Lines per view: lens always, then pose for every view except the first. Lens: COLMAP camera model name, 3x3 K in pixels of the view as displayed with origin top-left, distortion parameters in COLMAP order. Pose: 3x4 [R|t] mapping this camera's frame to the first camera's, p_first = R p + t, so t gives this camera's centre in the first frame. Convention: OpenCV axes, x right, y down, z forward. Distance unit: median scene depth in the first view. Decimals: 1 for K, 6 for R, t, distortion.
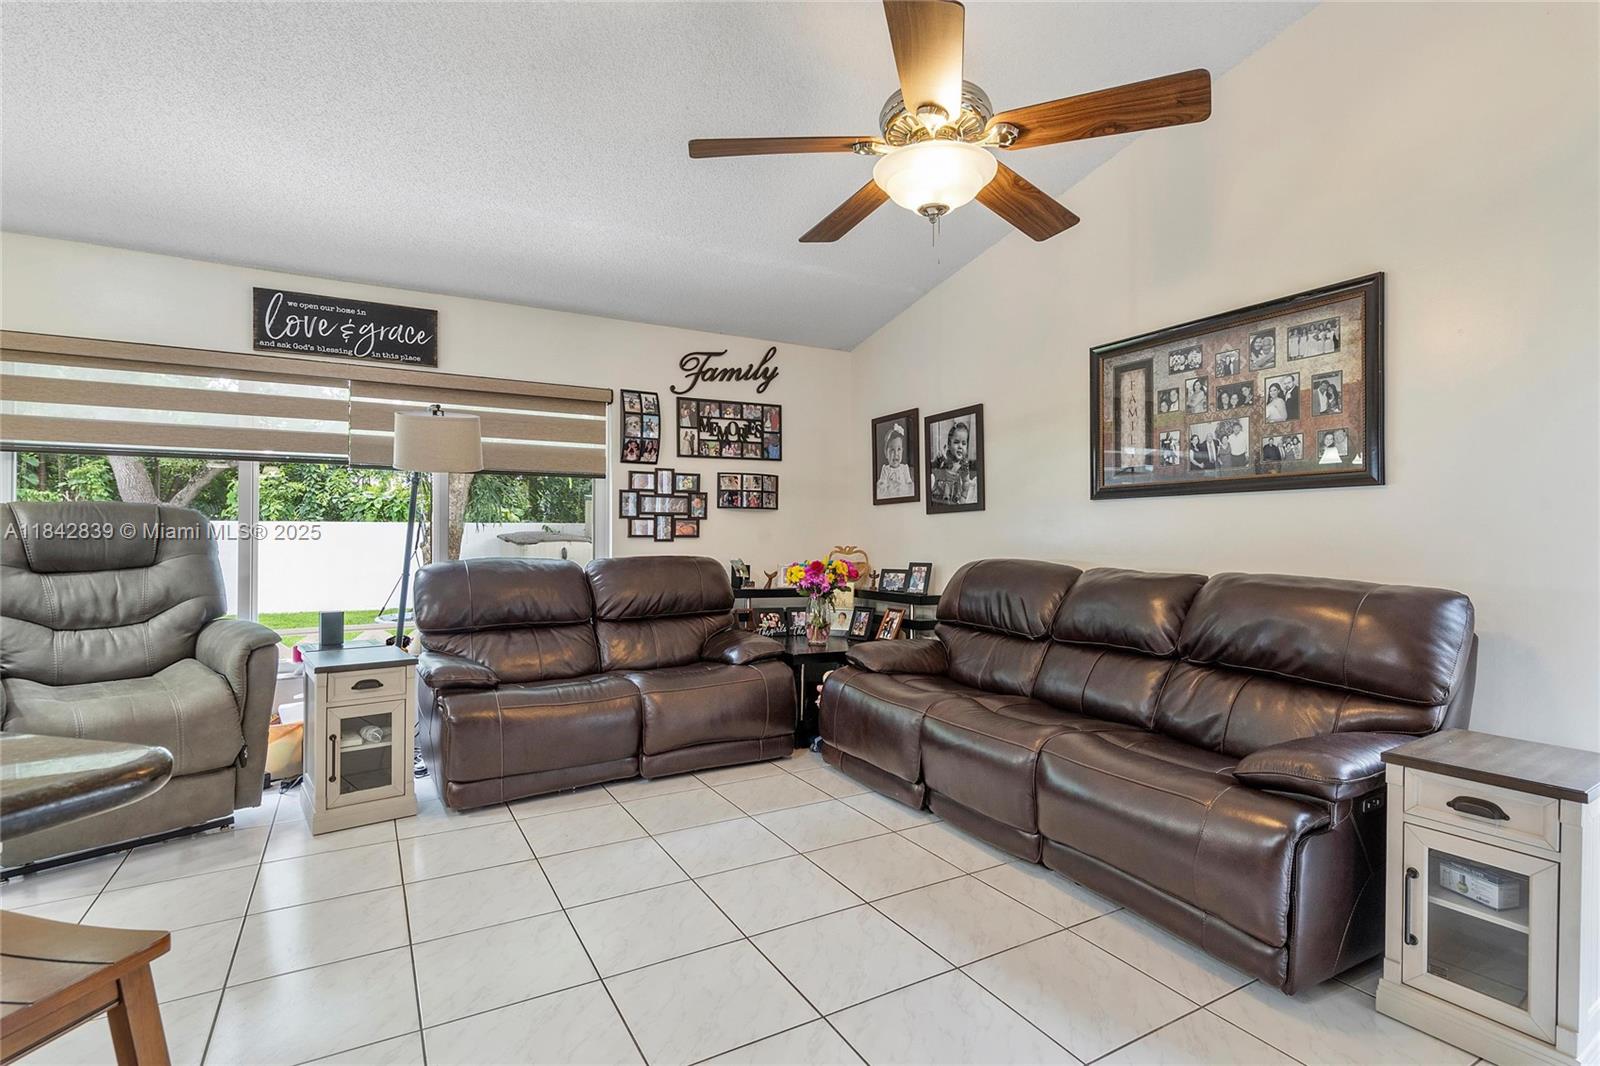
lens RADIAL K [[771.1, 0, 802.7], [0, 771.1, 536.6], [0, 0, 1]] dist [0.000064, 0.000573]
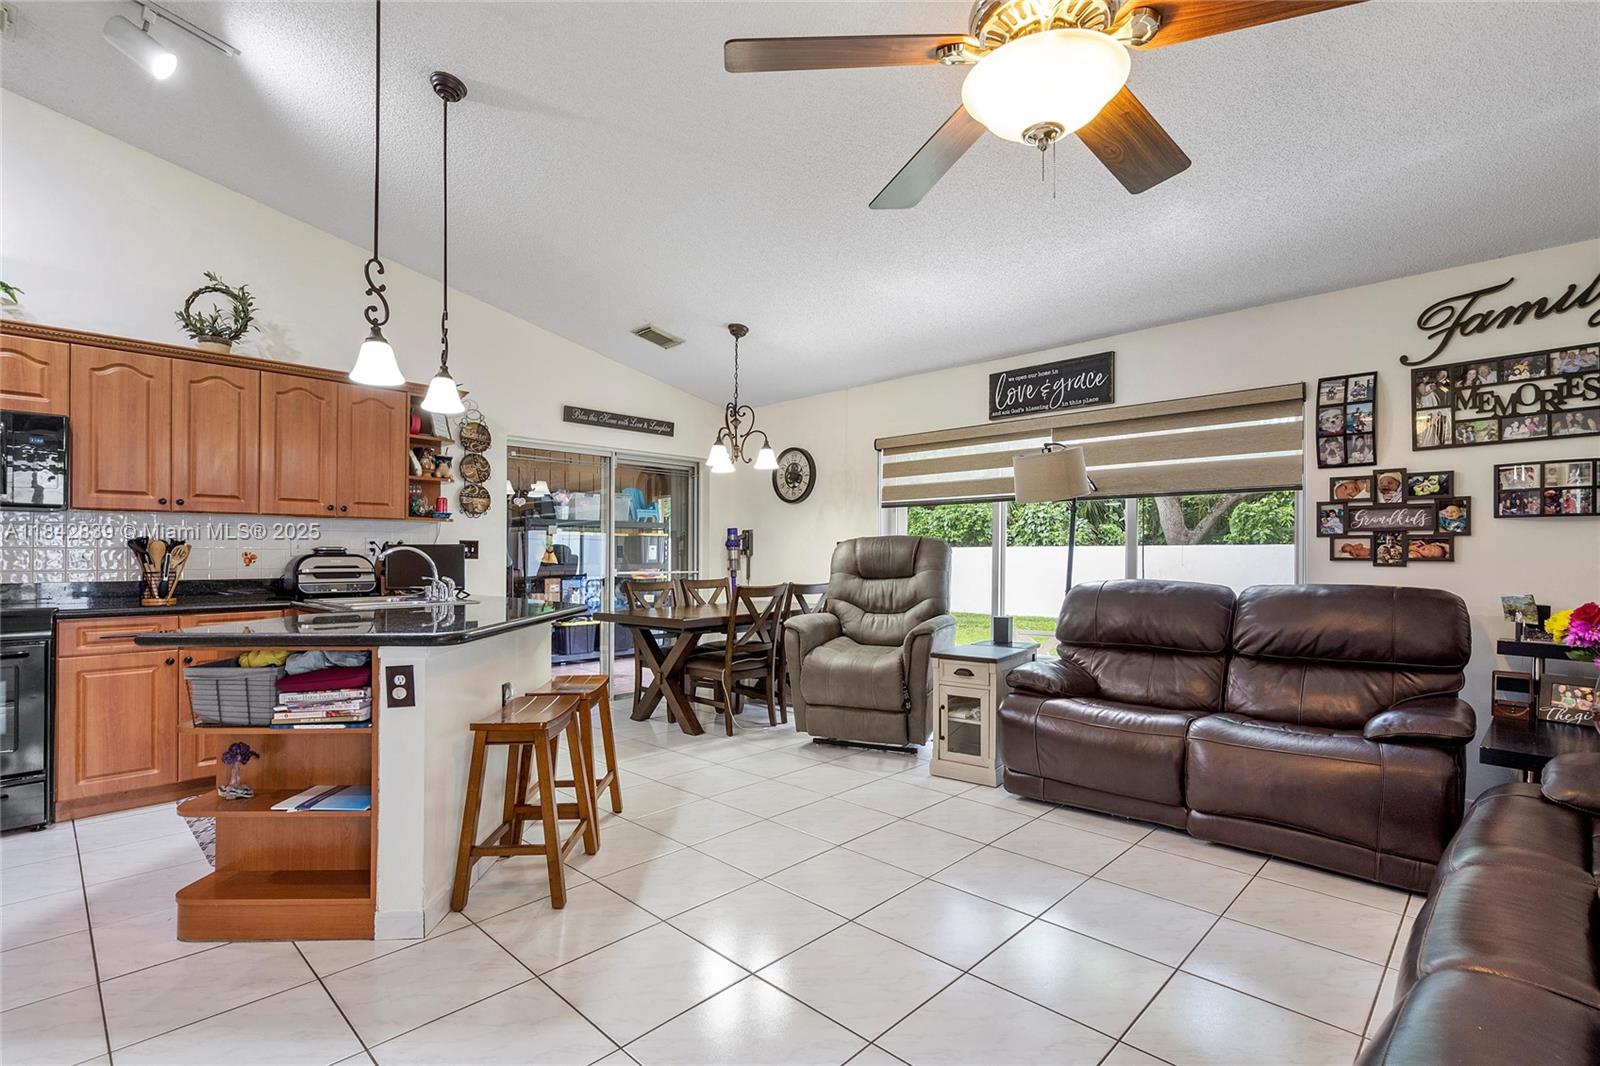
lens RADIAL K [[749.9, 0, 802.8], [0, 749.9, 547.3], [0, 0, 1]] dist [0.001804, 0.000936]
pose [[0.278034, -0.010152, -0.960517, 0.418776], [-0.004255, 0.999921, -0.011800, -0.001397], [0.960562, 0.007368, 0.277969, 0.286261]]
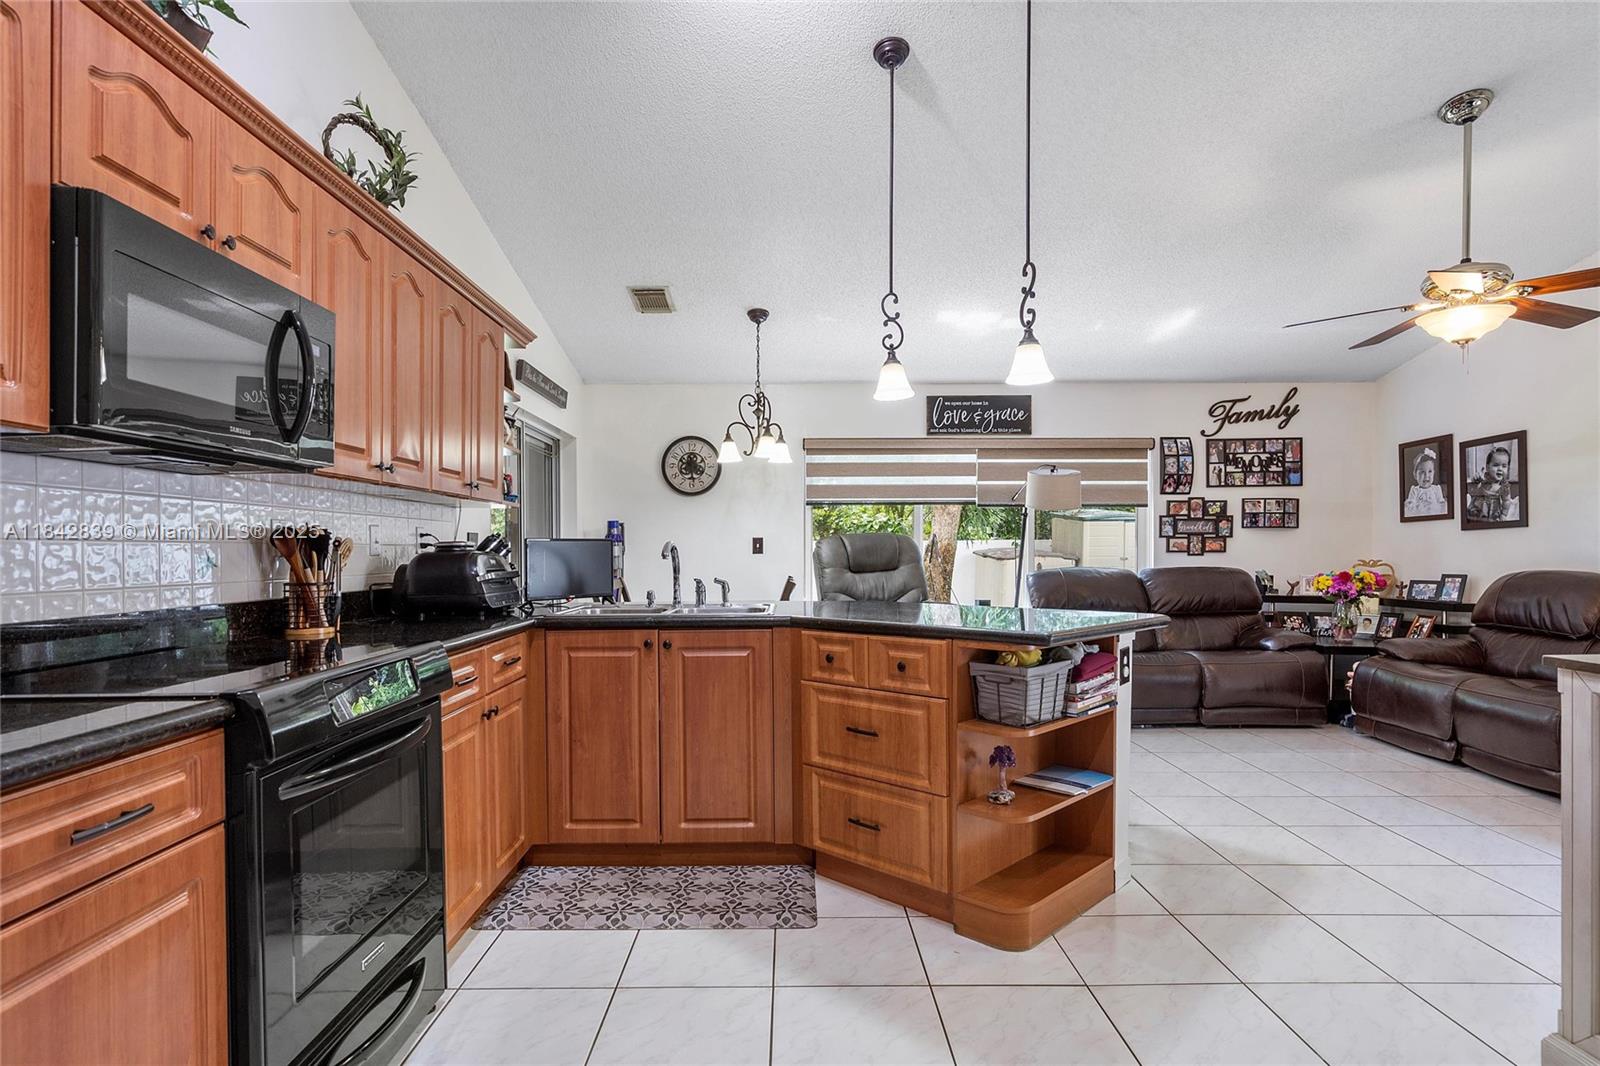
lens RADIAL K [[839.6, 0, 794.4], [0, 839.6, 562.5], [0, 0, 1]] dist [0.004089, 0.001370]
pose [[0.870372, 0.002684, -0.492387, -0.085844], [0.002882, 0.999940, 0.010546, 0.001225], [0.492386, -0.010598, 0.870312, -0.584223]]
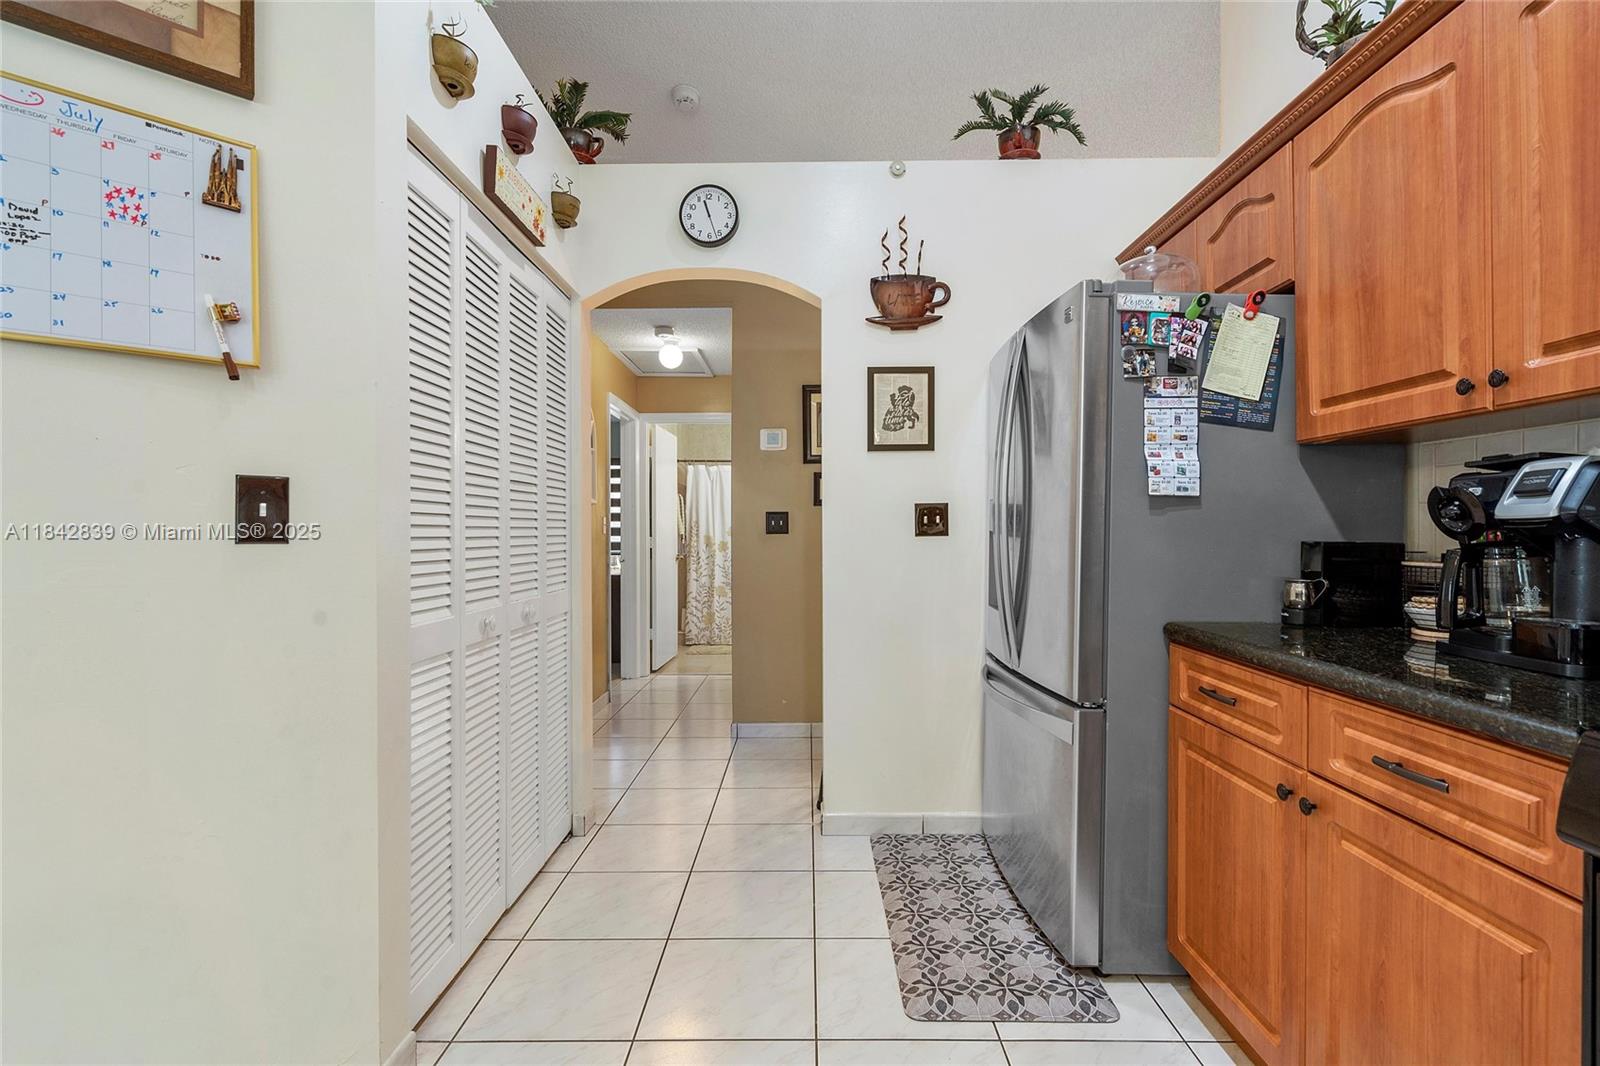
lens RADIAL K [[742.4, 0, 800.0], [0, 742.4, 533.0], [0, 0, 1]] dist [-0.000491, 0.000138]
pose [[-0.864550, -0.000125, 0.502547, -0.362058], [0.003833, 0.999969, 0.006843, 0.000384], [-0.502533, 0.007843, -0.864523, -0.115752]]
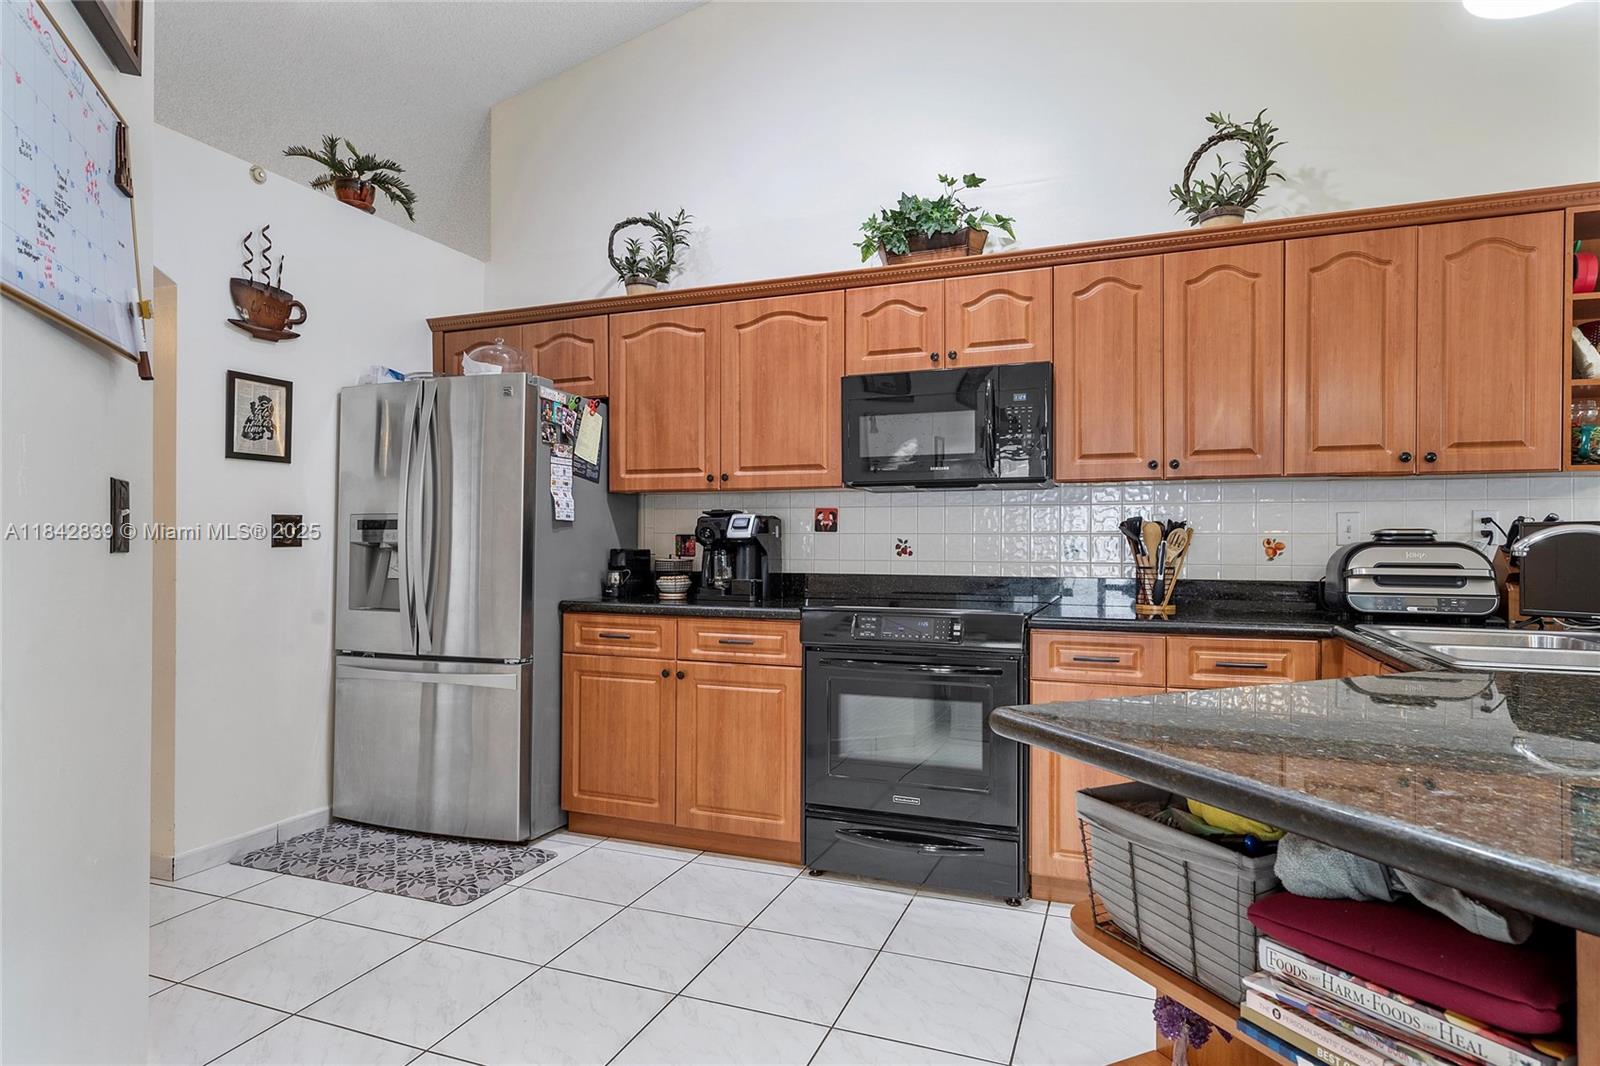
lens RADIAL K [[869.4, 0, 803.9], [0, 869.4, 537.4], [0, 0, 1]] dist [0.007132, 0.000762]
pose [[-0.774162, -0.004854, -0.632969, 0.019529], [-0.004668, 0.999987, -0.001960, -0.001367], [0.632971, 0.001437, -0.774174, 0.173160]]
